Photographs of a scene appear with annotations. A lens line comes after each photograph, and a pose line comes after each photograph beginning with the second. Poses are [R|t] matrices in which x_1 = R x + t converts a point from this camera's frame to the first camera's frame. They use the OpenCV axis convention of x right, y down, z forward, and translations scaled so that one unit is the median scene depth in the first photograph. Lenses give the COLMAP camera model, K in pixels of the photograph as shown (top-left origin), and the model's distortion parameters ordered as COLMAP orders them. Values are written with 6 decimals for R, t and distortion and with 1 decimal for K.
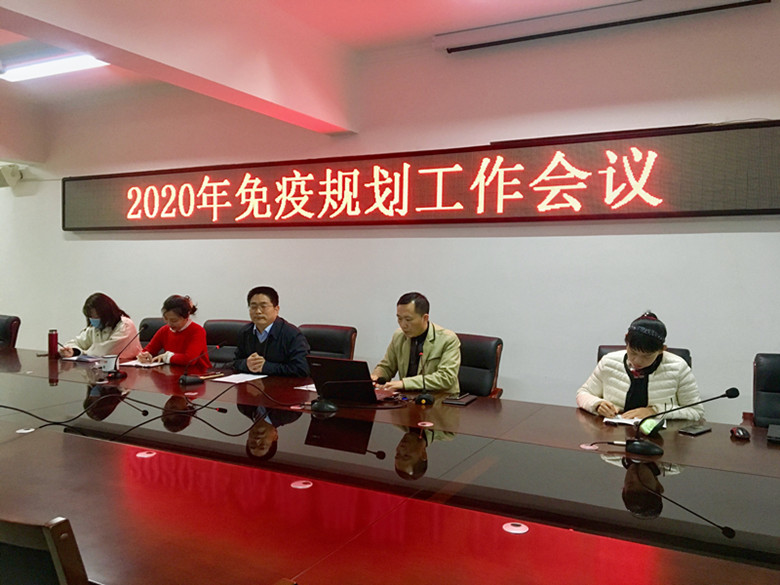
lens RADIAL K [[672.2, 0, 390.4], [0, 672.2, 295.4], [0, 0, 1]] dist [0.071784, -0.011918]
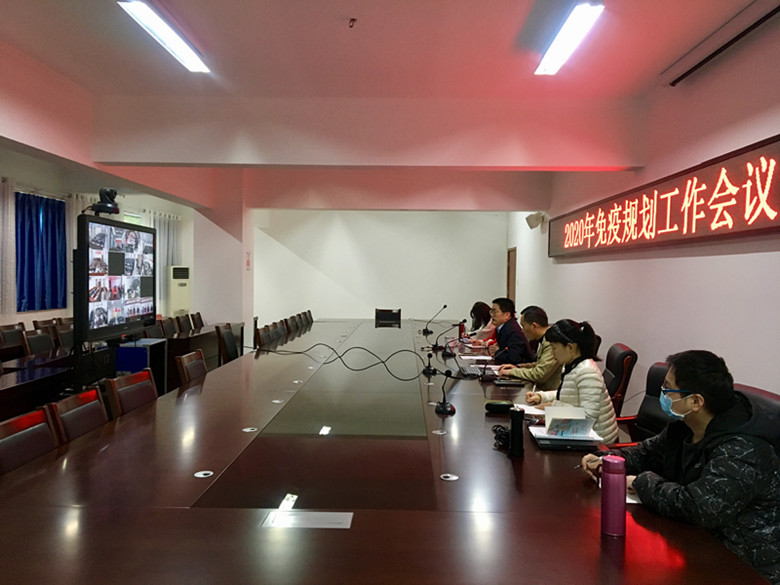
lens RADIAL K [[672.2, 0, 389.4], [0, 672.2, 291.9], [0, 0, 1]] dist [0.071784, -0.011918]
pose [[0.456002, 0.019672, -0.889761, 0.849919], [-0.048165, 0.998836, -0.002601, -0.008631], [0.888674, 0.044042, 0.456419, 0.125409]]
